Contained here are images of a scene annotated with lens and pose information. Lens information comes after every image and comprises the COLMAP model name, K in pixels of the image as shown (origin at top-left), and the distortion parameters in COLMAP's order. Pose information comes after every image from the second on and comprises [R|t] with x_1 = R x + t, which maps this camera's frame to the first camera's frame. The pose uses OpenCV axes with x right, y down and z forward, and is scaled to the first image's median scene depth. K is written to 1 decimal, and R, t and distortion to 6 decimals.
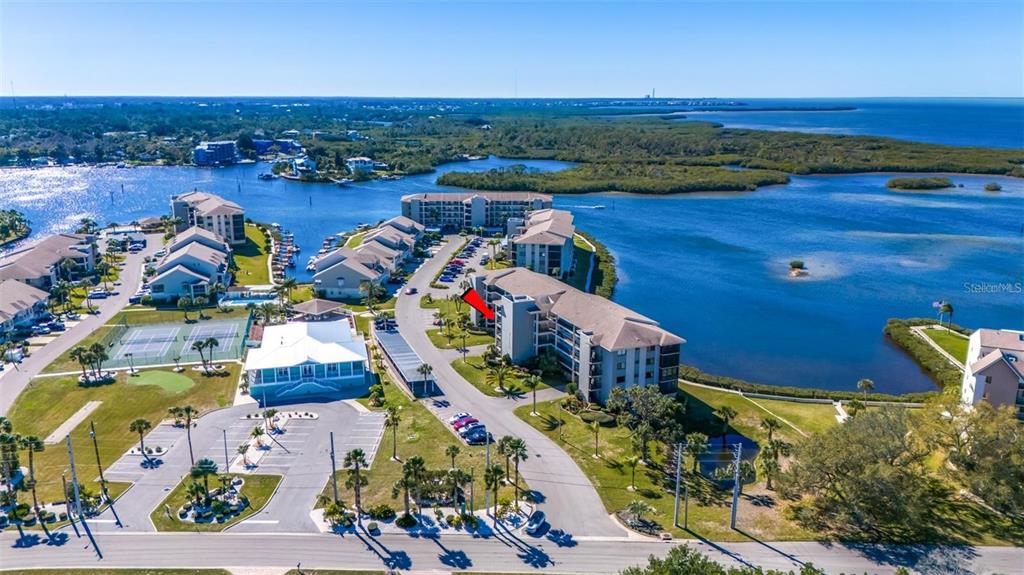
lens RADIAL K [[729.8, 0, 512.0], [0, 729.8, 287.5], [0, 0, 1]] dist [0.094551, -0.140030]
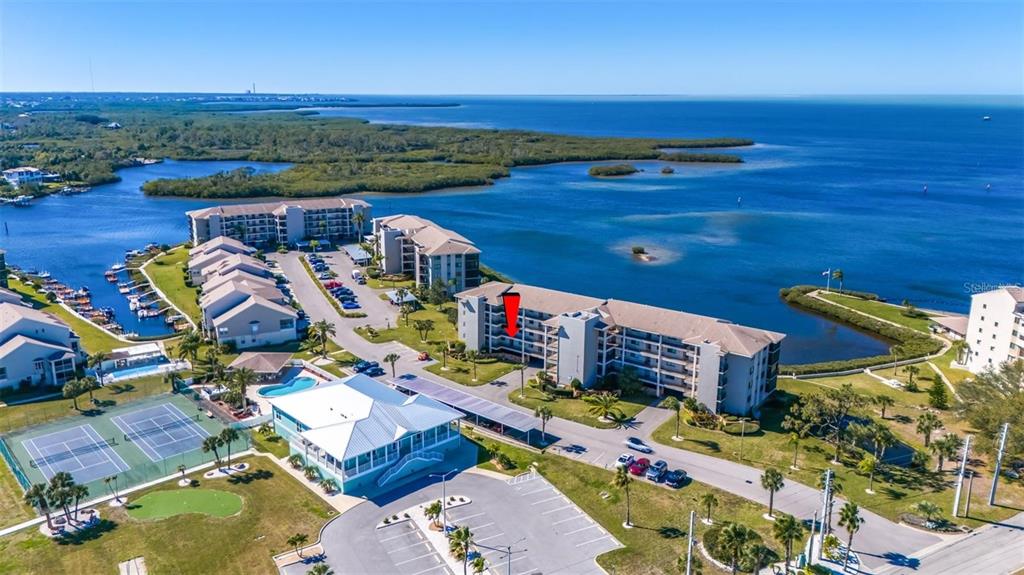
lens RADIAL K [[729.8, 0, 512.0], [0, 729.8, 287.5], [0, 0, 1]] dist [0.094551, -0.140030]
pose [[0.884973, -0.118233, 0.450381, -0.214945], [0.115909, 0.992716, 0.032851, -0.027169], [-0.450985, 0.023131, 0.892232, 0.106248]]
